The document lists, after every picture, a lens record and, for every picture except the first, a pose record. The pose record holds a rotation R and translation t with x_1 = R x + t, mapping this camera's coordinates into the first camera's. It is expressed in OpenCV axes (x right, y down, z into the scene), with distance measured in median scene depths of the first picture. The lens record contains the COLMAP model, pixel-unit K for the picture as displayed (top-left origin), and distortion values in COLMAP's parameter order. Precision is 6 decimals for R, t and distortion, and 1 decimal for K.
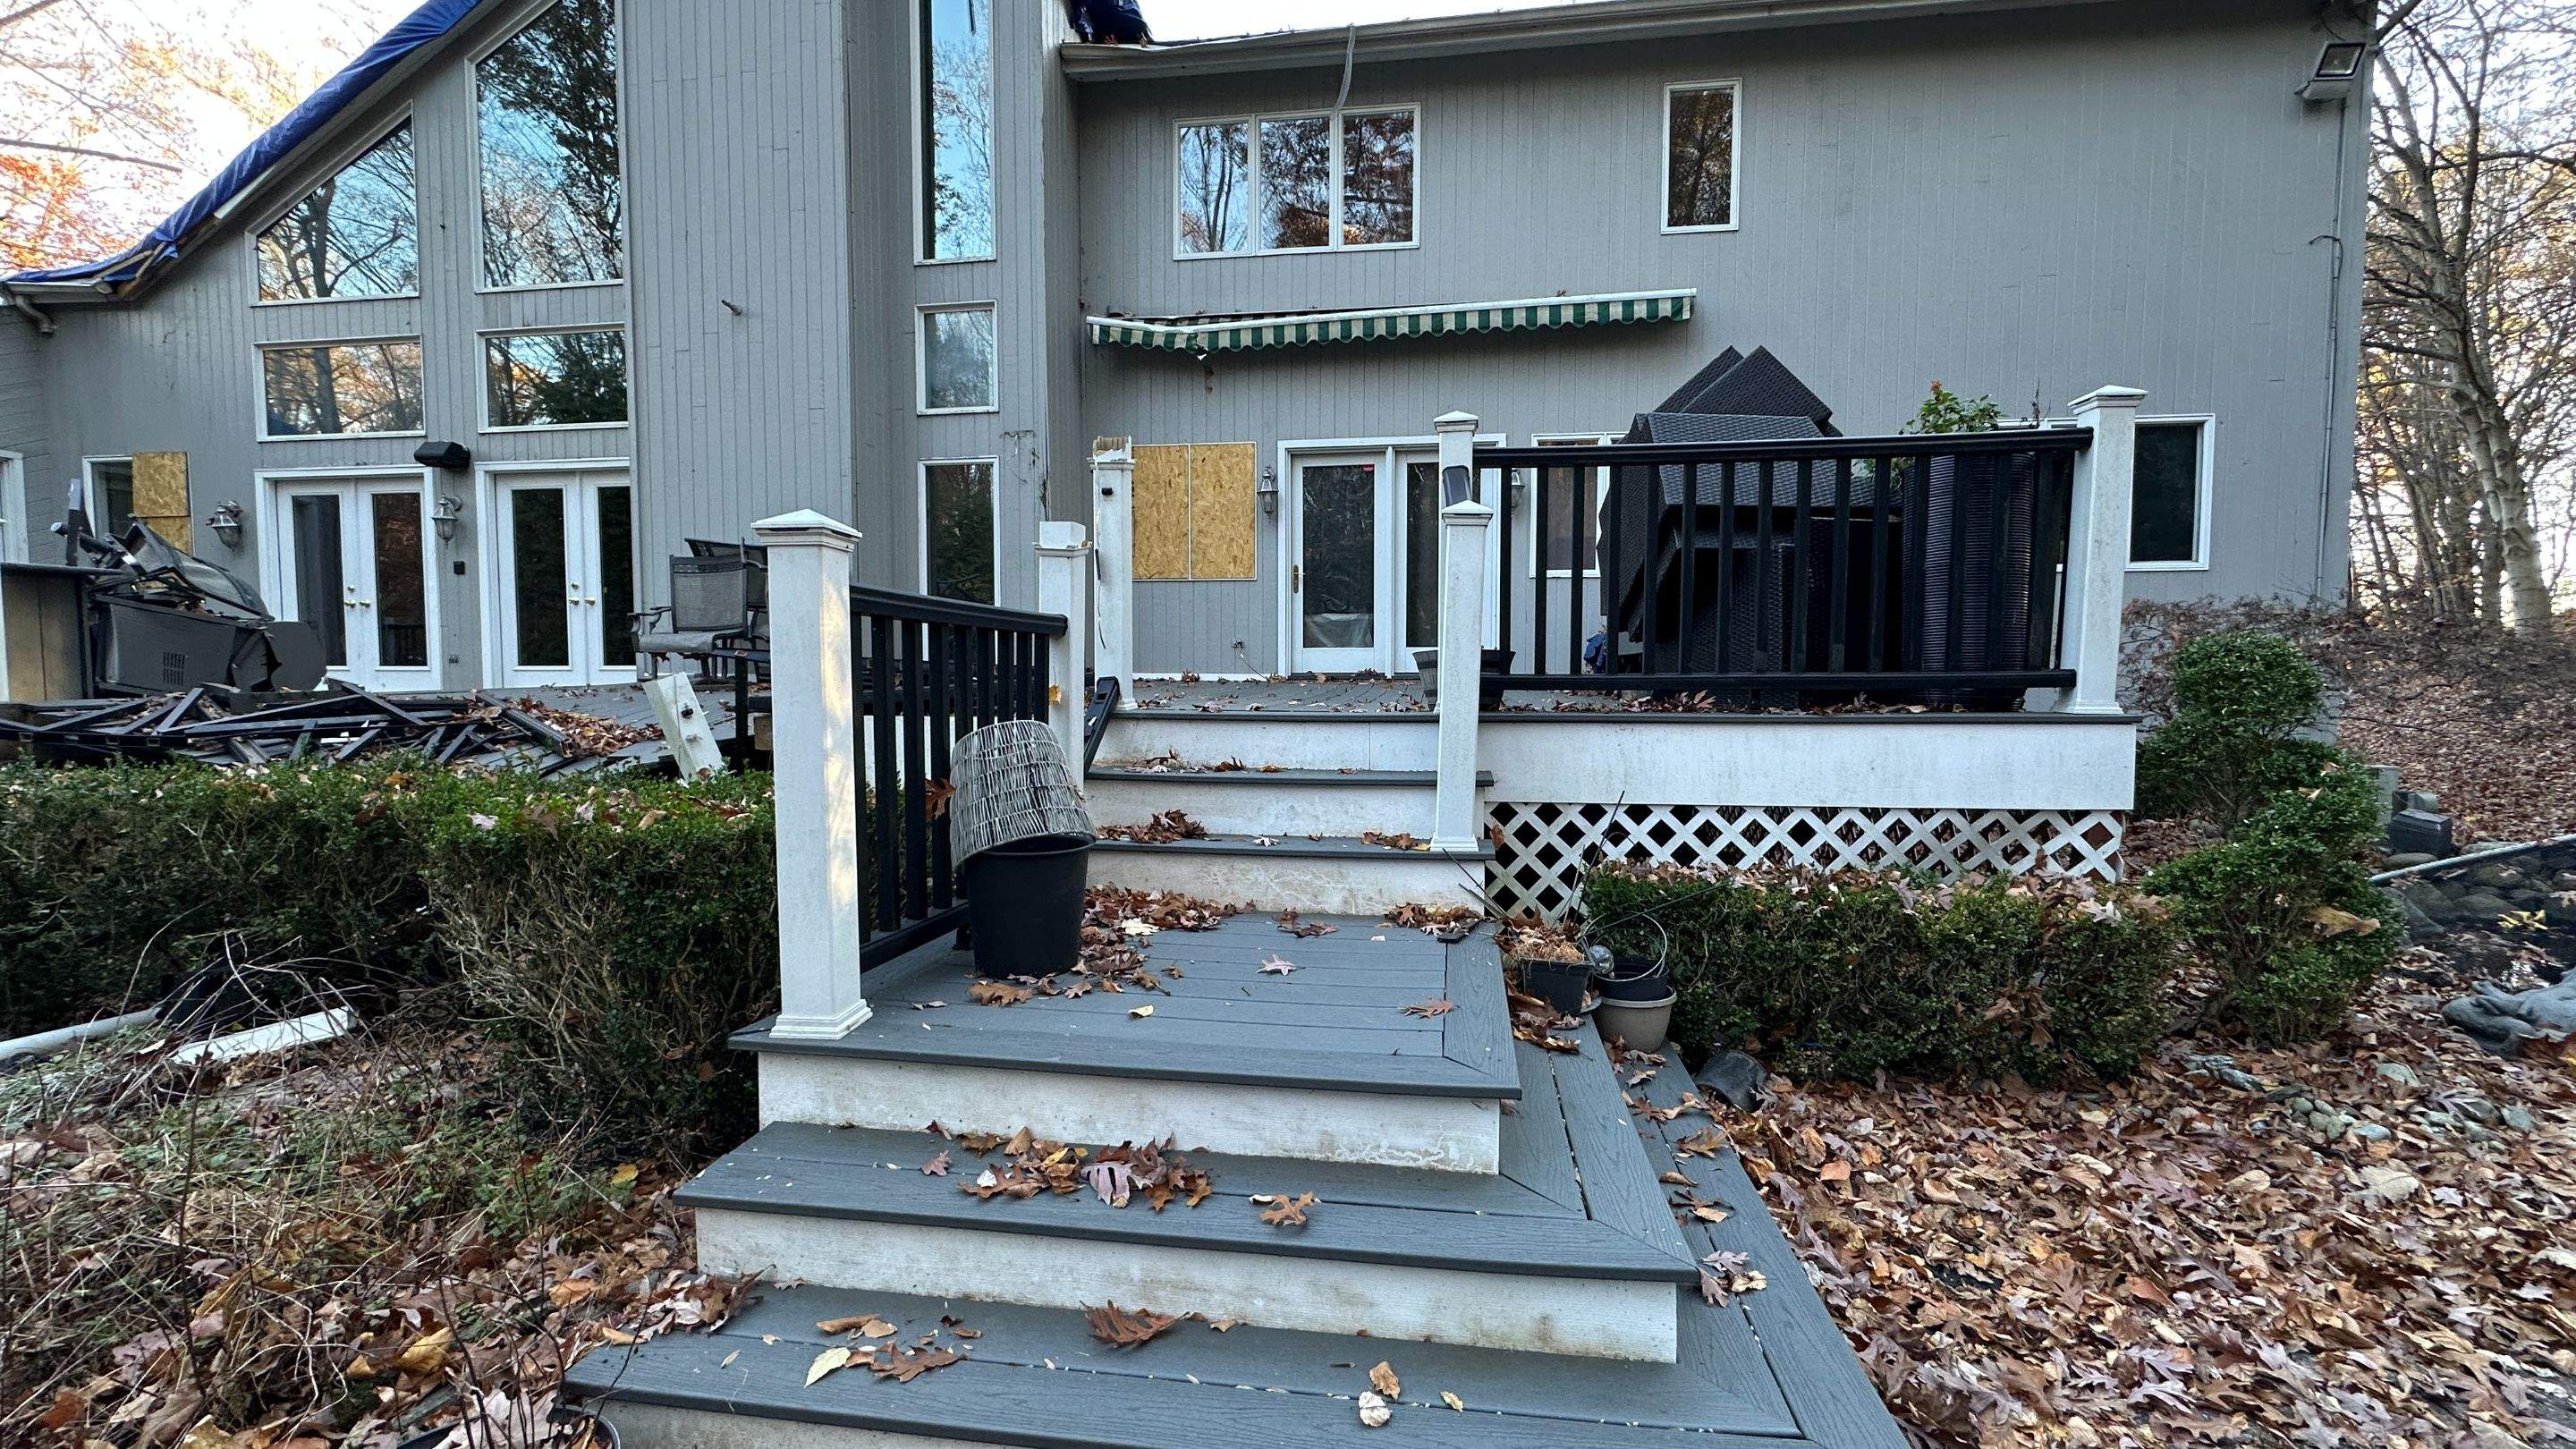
lens RADIAL K [[1026.3, 0, 1288.0], [0, 1026.3, 724.5], [0, 0, 1]] dist [-0.001534, 0.000224]
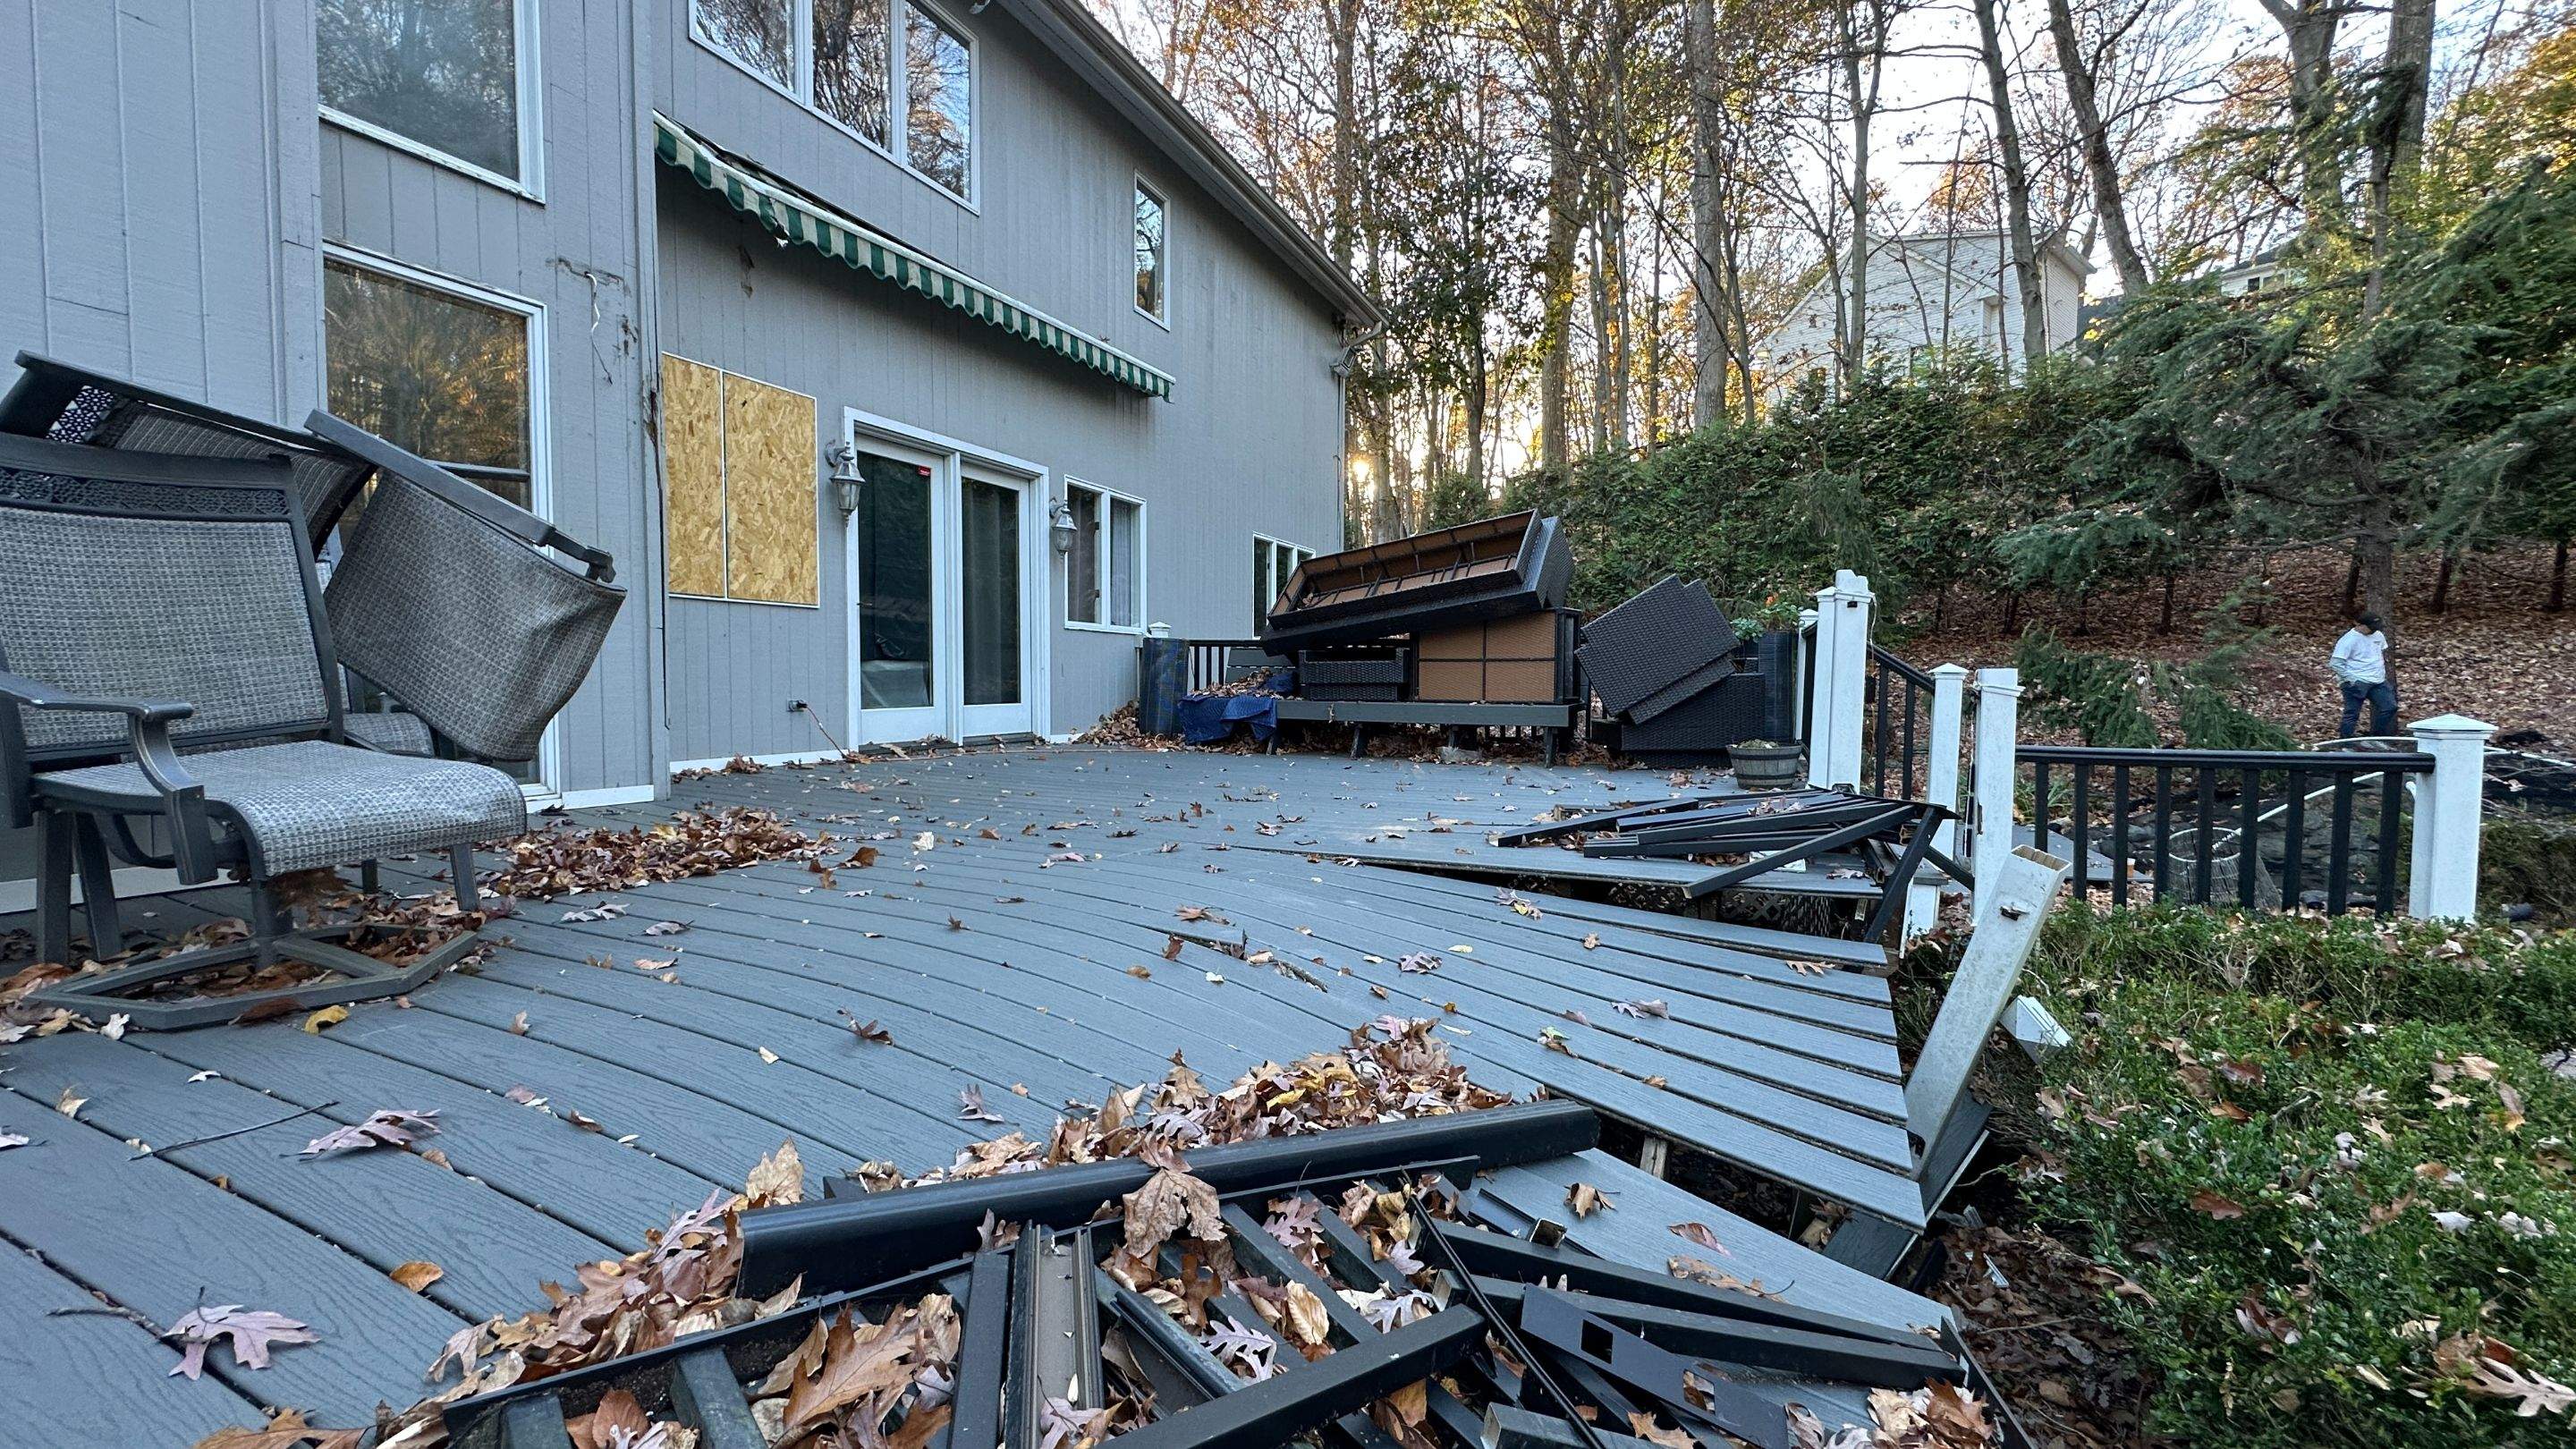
lens RADIAL K [[1026.3, 0, 1288.0], [0, 1026.3, 724.5], [0, 0, 1]] dist [-0.001534, 0.000224]
pose [[0.279809, -0.043219, 0.959083, -0.638386], [0.042601, 0.998561, 0.032569, -0.082215], [-0.959110, 0.031745, 0.281247, 0.581322]]
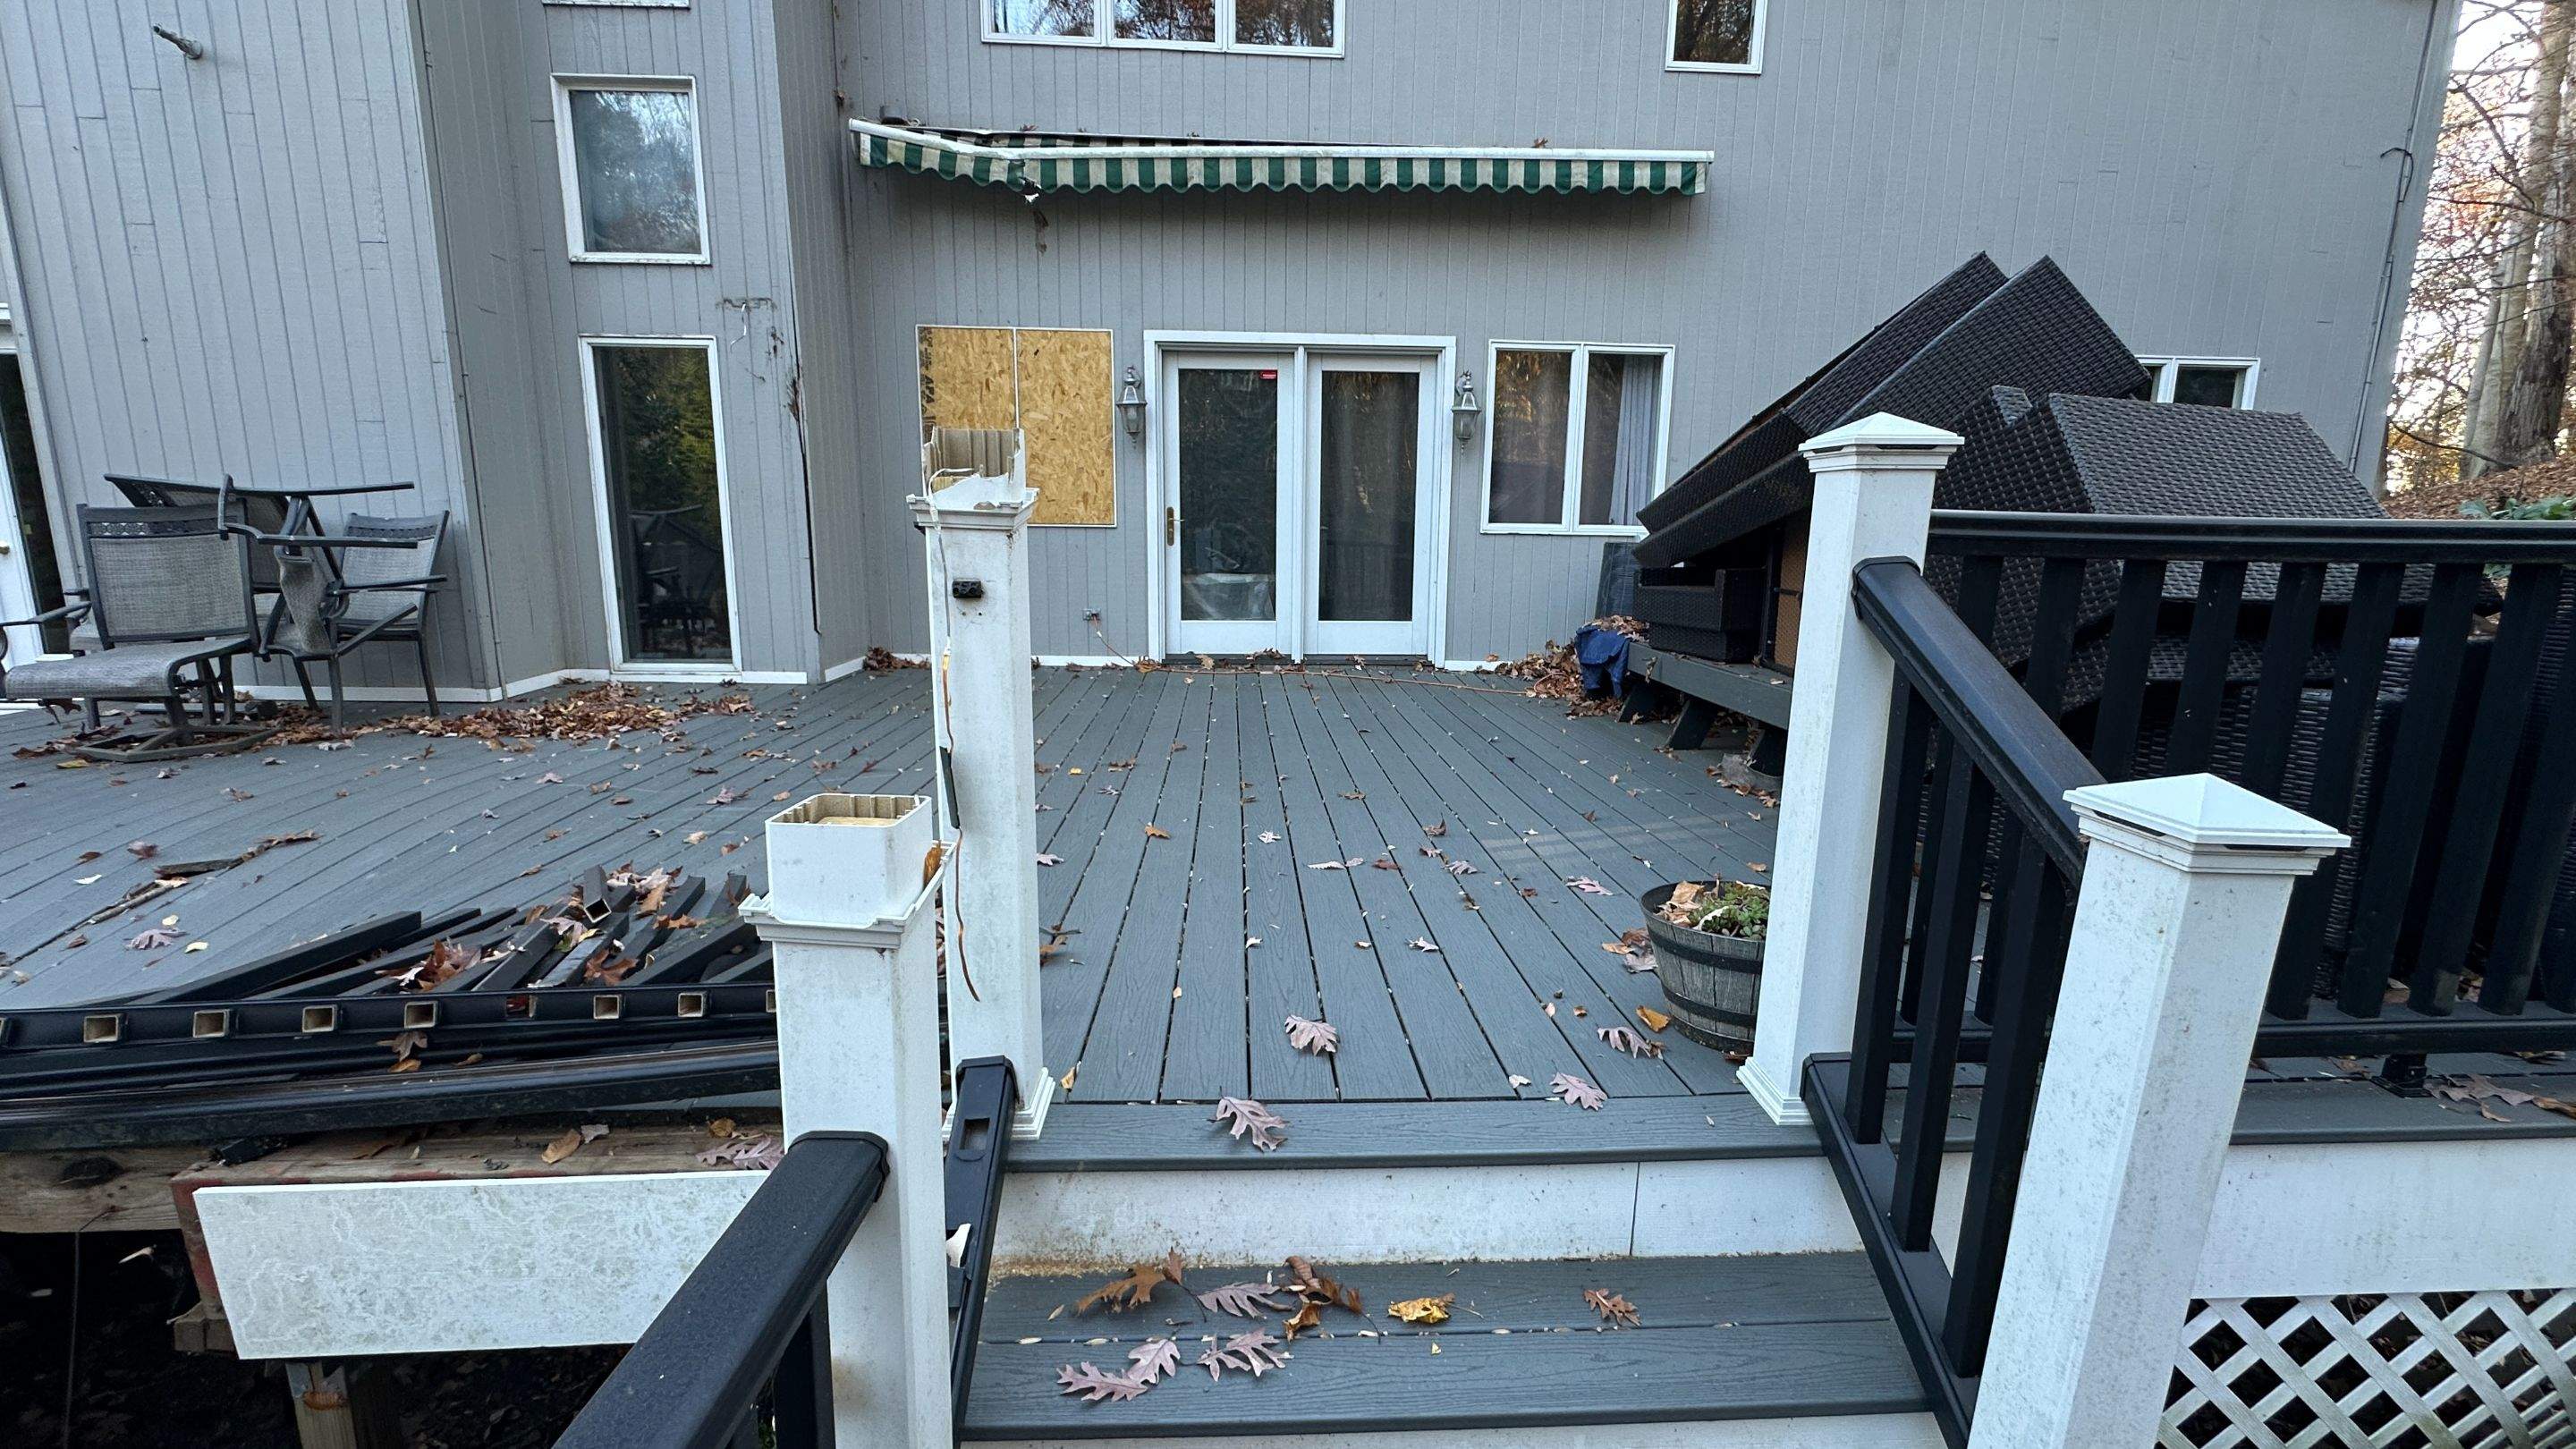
lens RADIAL K [[1026.3, 0, 1288.0], [0, 1026.3, 724.5], [0, 0, 1]] dist [-0.001534, 0.000224]
pose [[0.980702, -0.024372, 0.193985, -0.061580], [0.000121, 0.992275, 0.124055, -0.101672], [-0.195510, -0.121638, 0.973129, 0.278170]]
